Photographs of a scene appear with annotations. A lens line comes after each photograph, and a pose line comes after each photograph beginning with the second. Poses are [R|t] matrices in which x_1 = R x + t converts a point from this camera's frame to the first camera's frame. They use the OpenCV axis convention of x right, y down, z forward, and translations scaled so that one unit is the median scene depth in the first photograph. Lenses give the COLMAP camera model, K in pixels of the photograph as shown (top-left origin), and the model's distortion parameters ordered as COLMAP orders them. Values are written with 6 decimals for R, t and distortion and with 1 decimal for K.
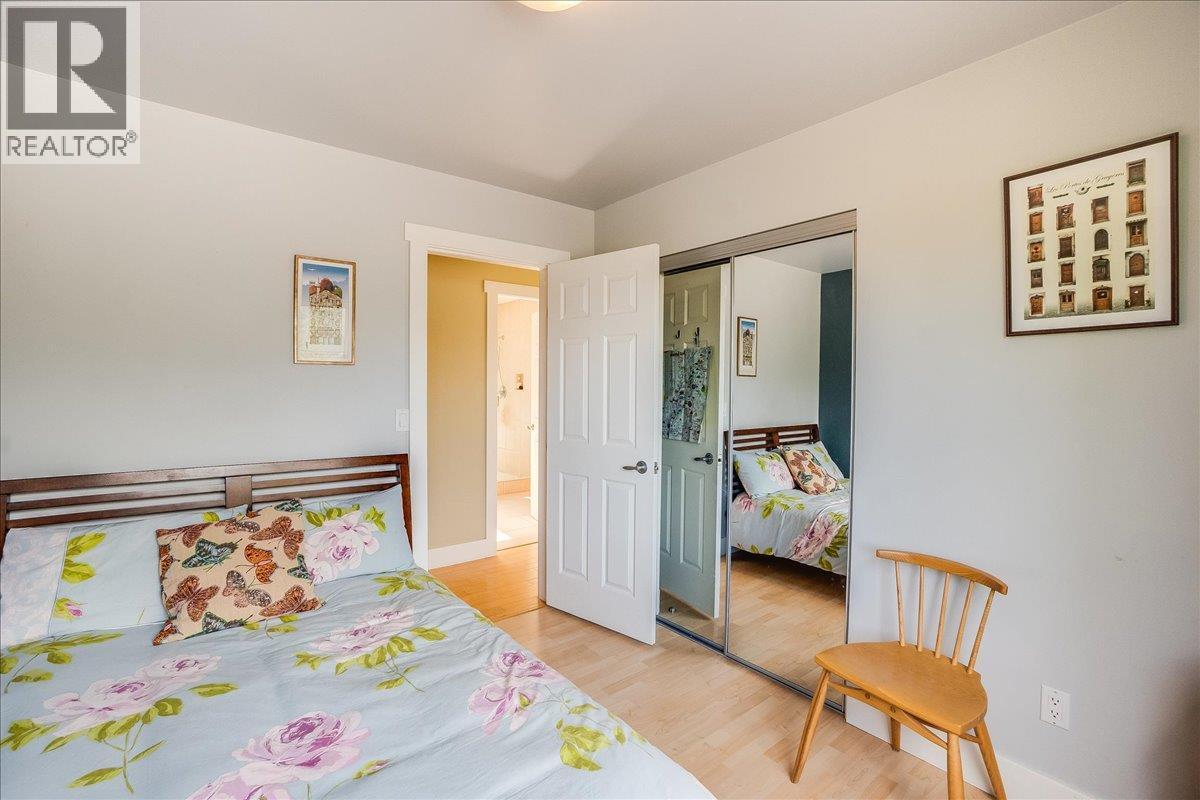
lens RADIAL K [[526.6, 0, 592.6], [0, 526.6, 397.3], [0, 0, 1]] dist [-0.062783, 0.021839]
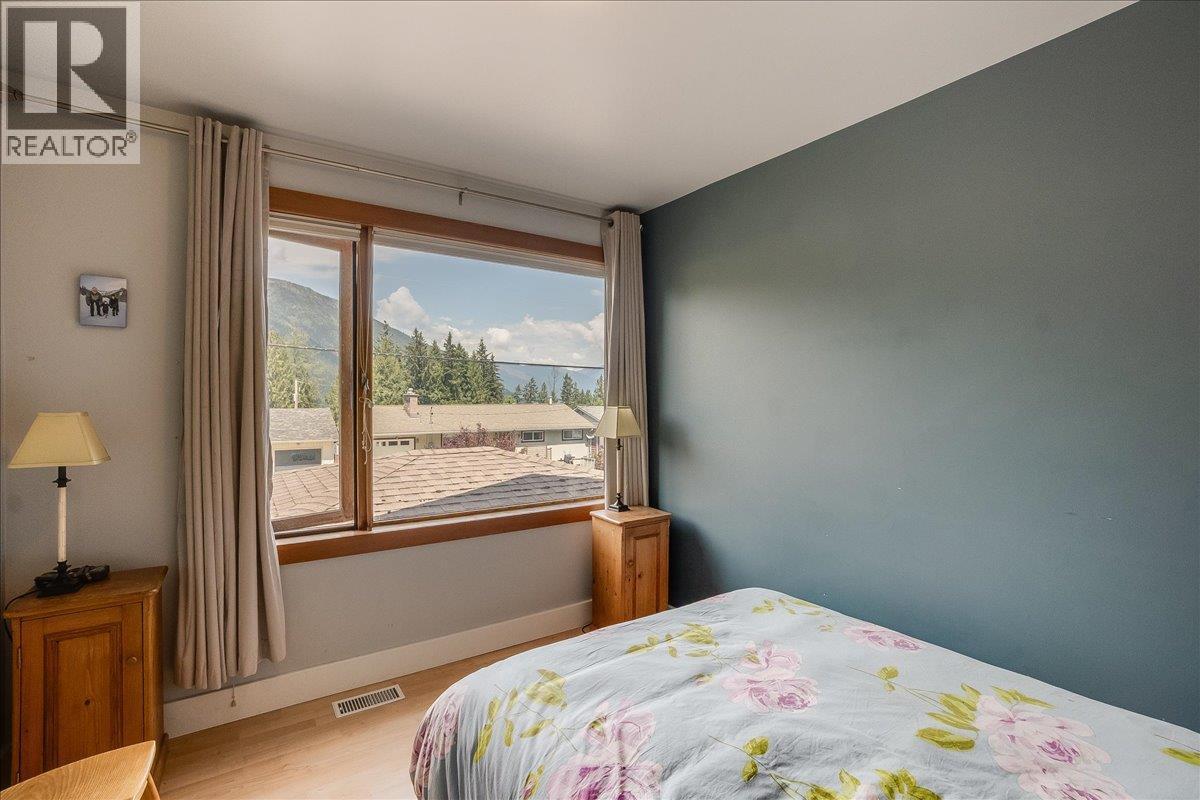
lens RADIAL K [[526.6, 0, 592.6], [0, 526.6, 397.3], [0, 0, 1]] dist [-0.062783, 0.021839]
pose [[-0.997827, -0.012010, 0.064785, -0.194959], [-0.009963, 0.999443, 0.031841, -0.060167], [-0.065131, 0.031127, -0.997391, 2.147433]]
